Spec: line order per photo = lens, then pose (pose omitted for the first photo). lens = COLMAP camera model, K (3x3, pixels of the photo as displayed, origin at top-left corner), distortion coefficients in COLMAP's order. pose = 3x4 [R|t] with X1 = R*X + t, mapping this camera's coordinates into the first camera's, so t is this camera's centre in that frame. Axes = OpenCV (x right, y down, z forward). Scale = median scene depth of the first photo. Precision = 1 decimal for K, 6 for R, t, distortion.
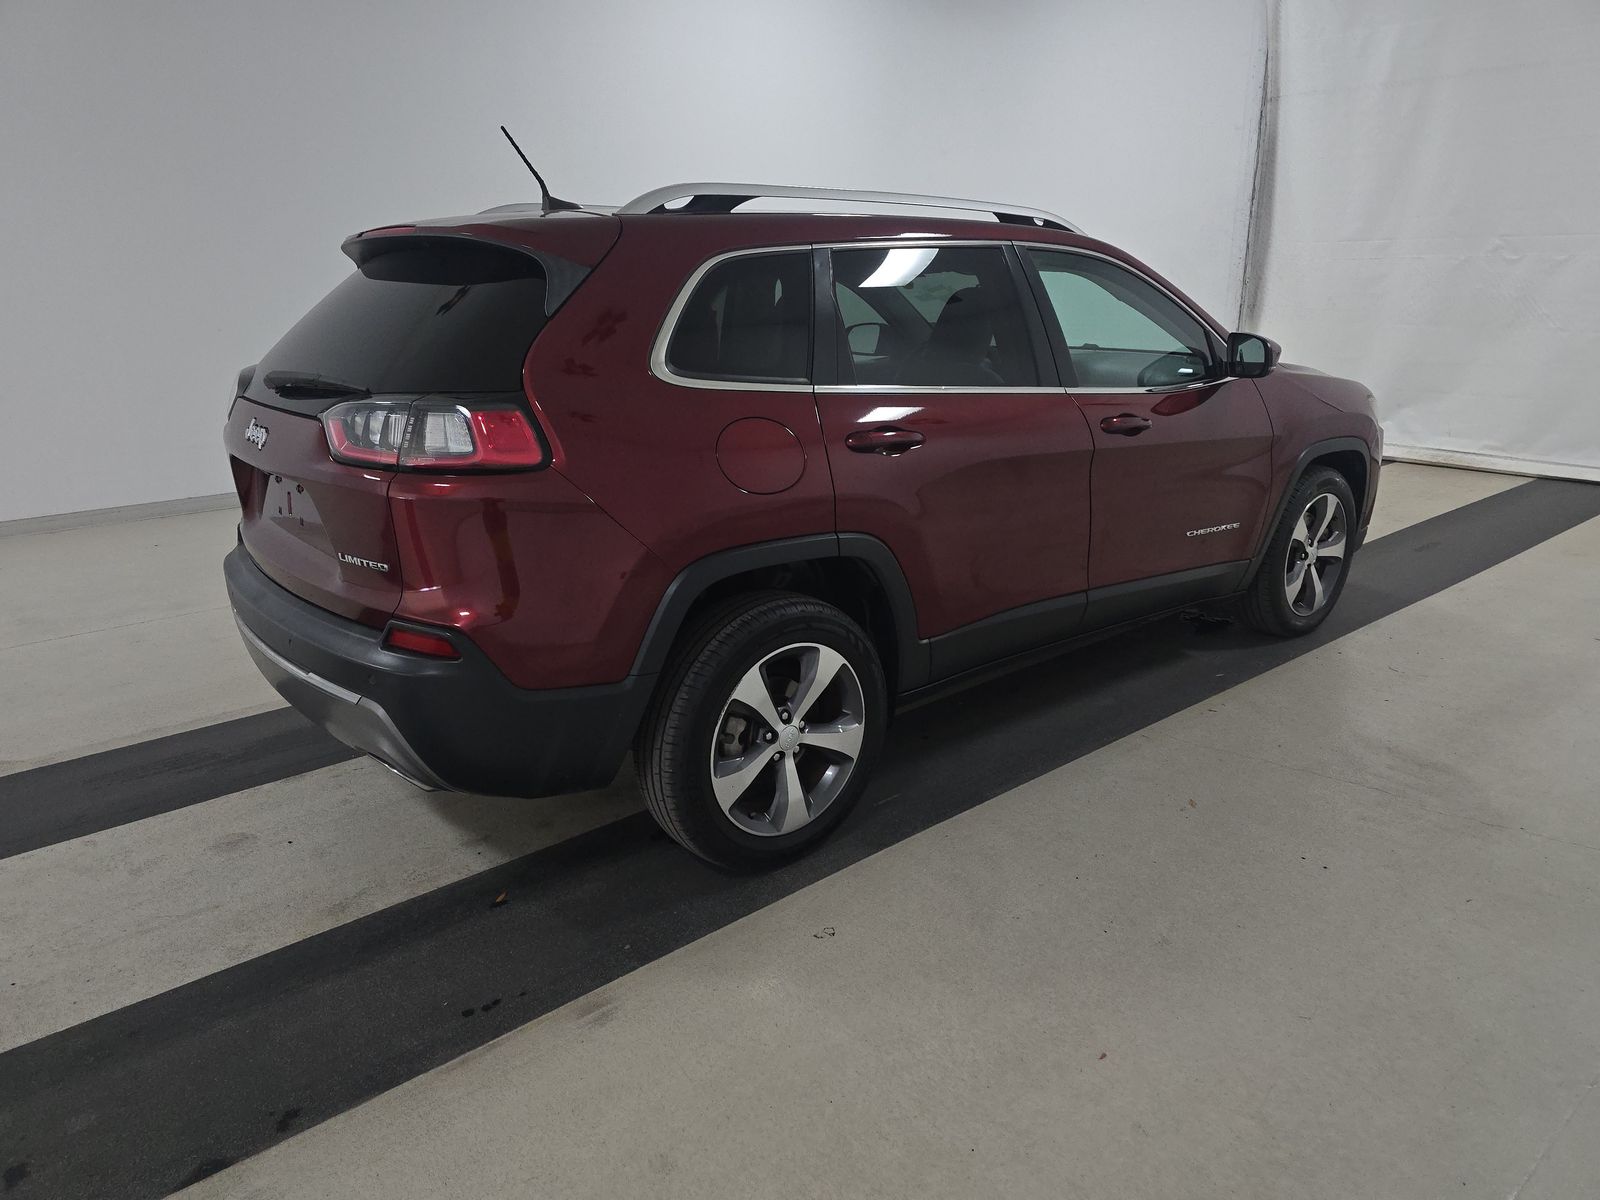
lens RADIAL K [[1056.7, 0, 804.8], [0, 1056.7, 609.6], [0, 0, 1]] dist [0.002286, -0.000422]
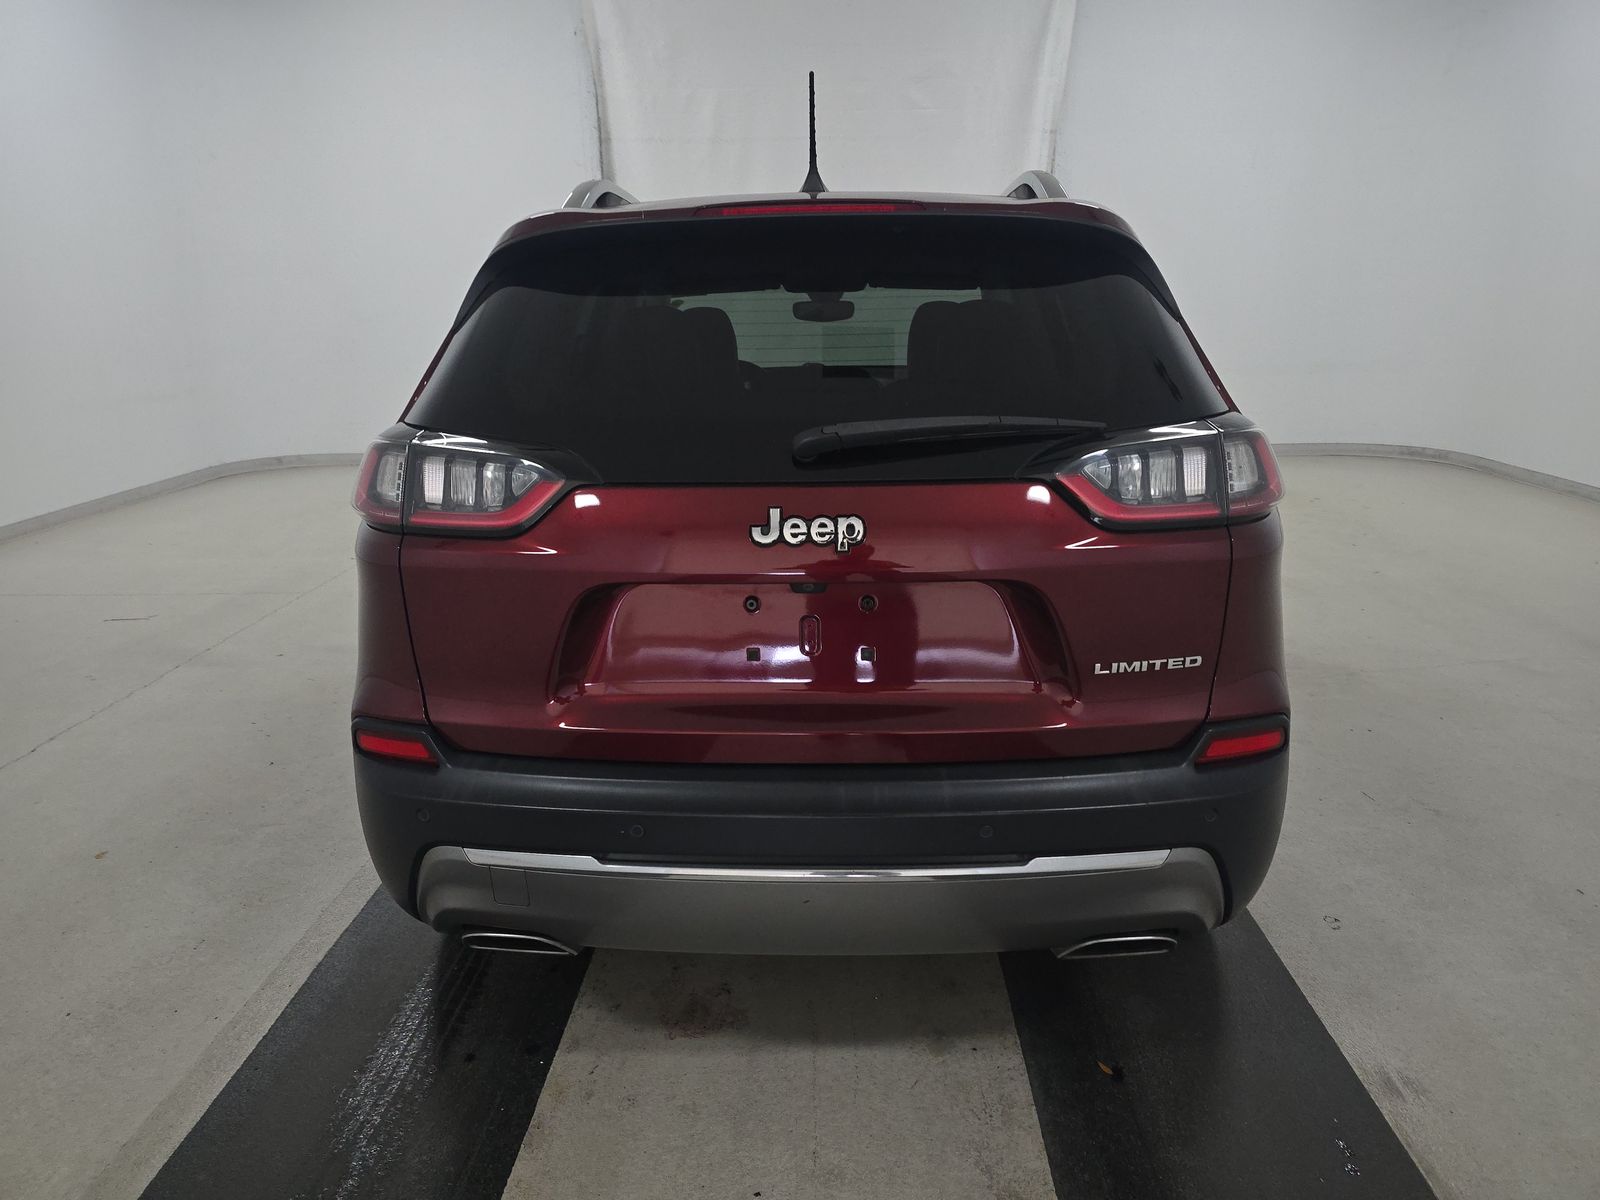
lens RADIAL K [[1072.2, 0, 800.0], [0, 1072.2, 600.0], [0, 0, 1]] dist [0.002938, -0.002598]
pose [[0.668927, -0.189864, 0.718671, -0.848853], [0.221020, 0.973905, 0.051571, -0.138068], [-0.709709, 0.124344, 0.693435, 0.515872]]
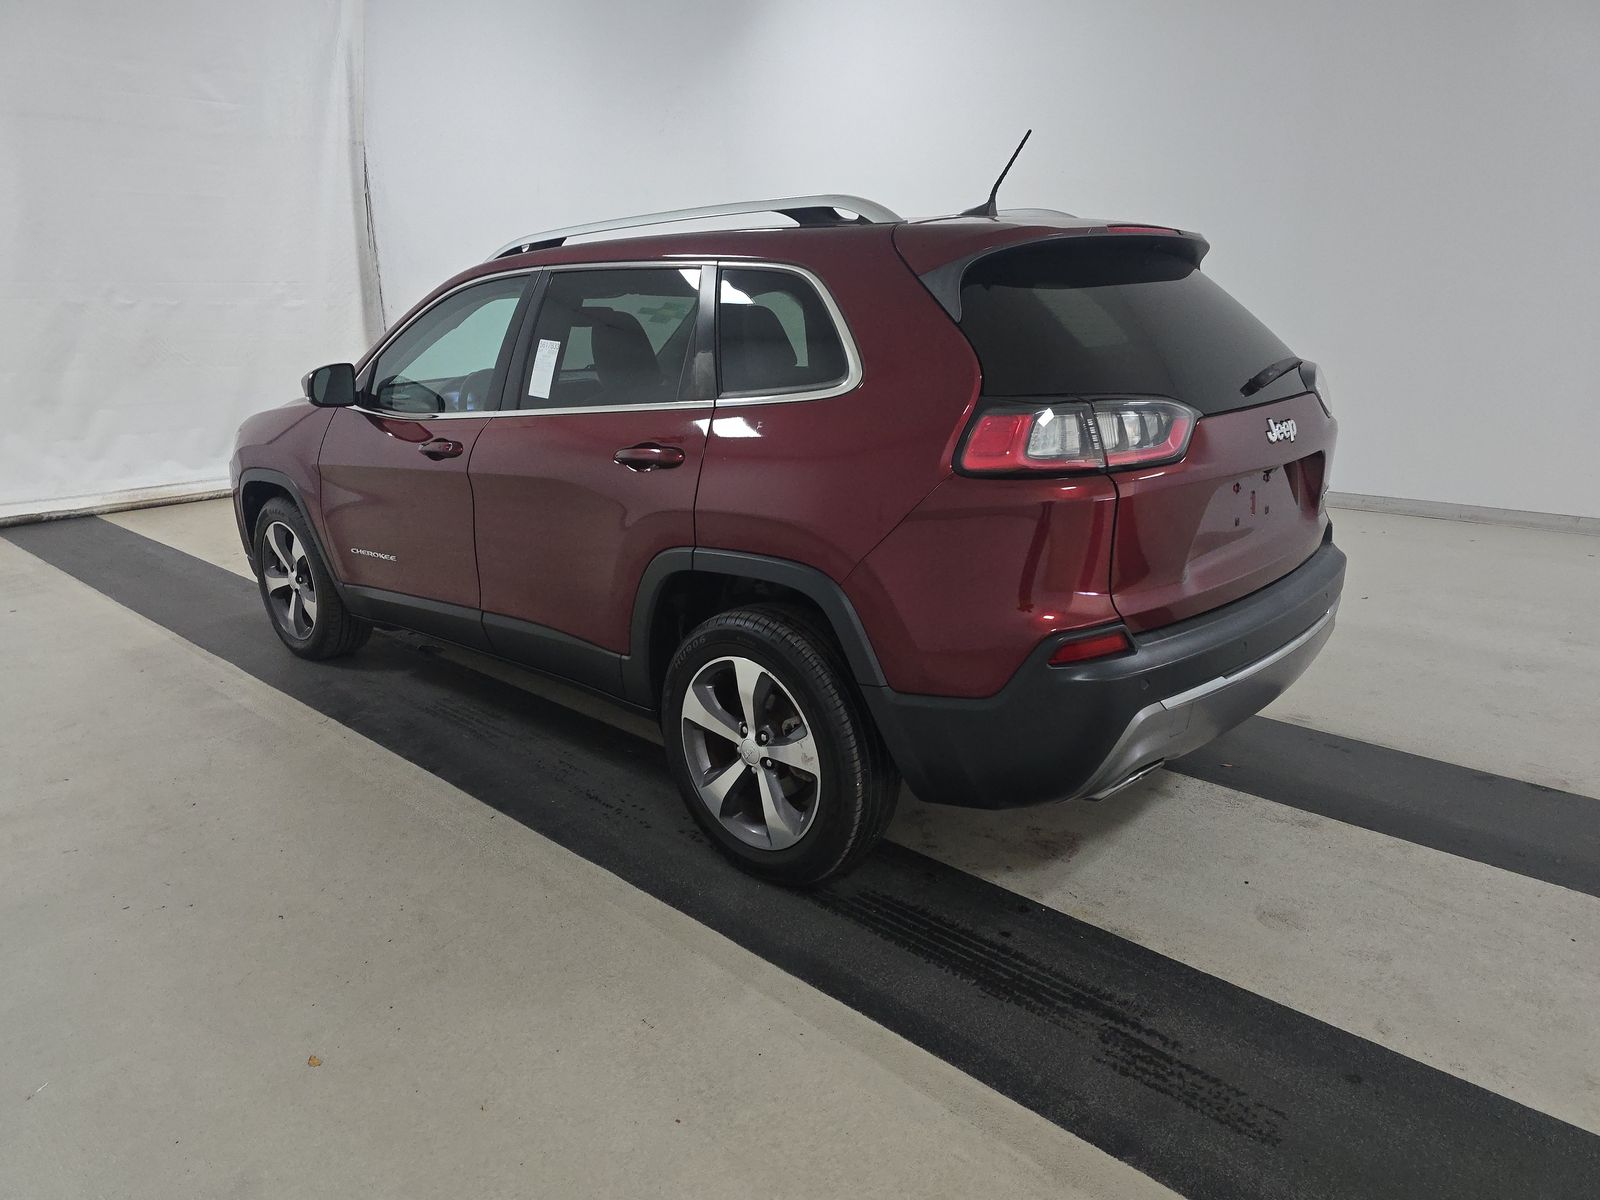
lens RADIAL K [[1056.7, 0, 804.8], [0, 1056.7, 609.6], [0, 0, 1]] dist [0.002286, -0.000422]
pose [[-0.108697, -0.260120, 0.959439, -1.265644], [0.319765, 0.904711, 0.281510, -0.375442], [-0.941241, 0.337394, -0.015162, 1.297418]]
